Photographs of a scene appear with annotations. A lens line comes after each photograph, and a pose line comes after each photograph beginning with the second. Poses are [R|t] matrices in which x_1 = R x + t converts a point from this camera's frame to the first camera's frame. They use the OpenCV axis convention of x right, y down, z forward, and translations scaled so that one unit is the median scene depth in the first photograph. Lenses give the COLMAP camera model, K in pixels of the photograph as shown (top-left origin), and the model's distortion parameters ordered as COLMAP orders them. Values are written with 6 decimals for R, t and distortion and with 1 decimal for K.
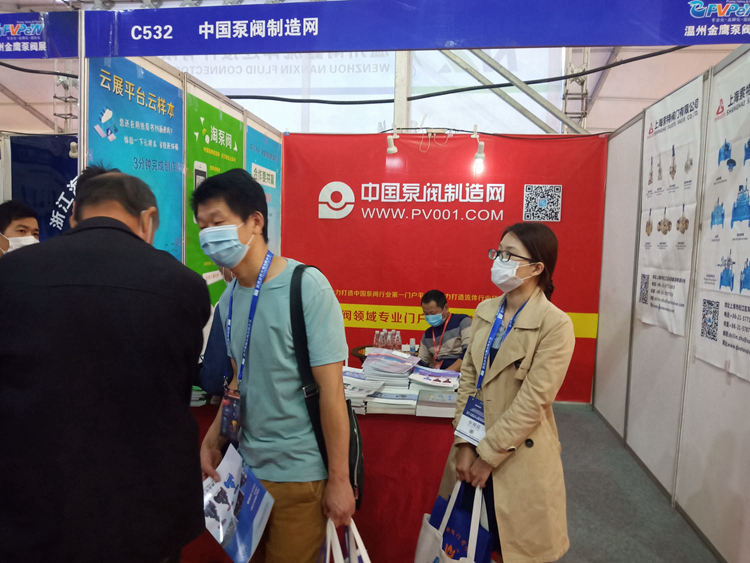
lens RADIAL K [[405.7, 0, 376.9], [0, 405.7, 262.2], [0, 0, 1]] dist [0.009544, -0.008061]
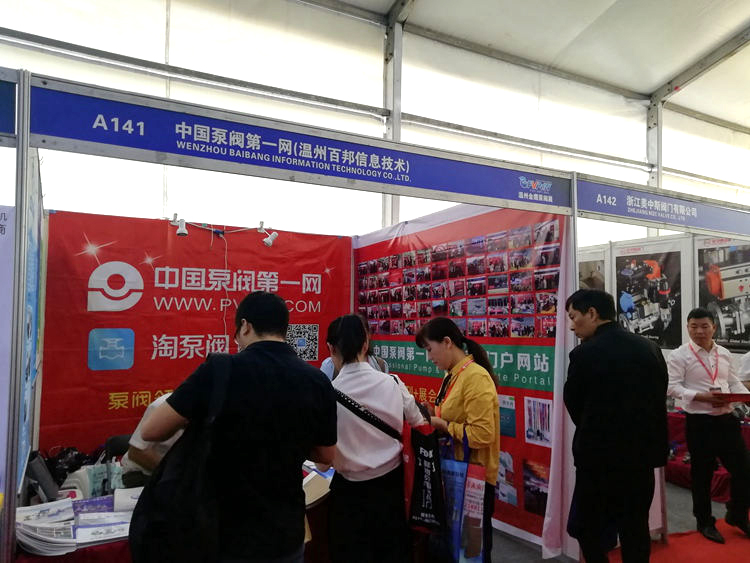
lens RADIAL K [[558.1, 0, 376.0], [0, 558.1, 289.8], [0, 0, 1]] dist [0.057995, -0.055338]
pose [[0.823156, 0.020502, 0.567445, -0.413382], [0.055732, 0.991605, -0.116674, 0.004321], [-0.565074, 0.127665, 0.815103, -0.178992]]
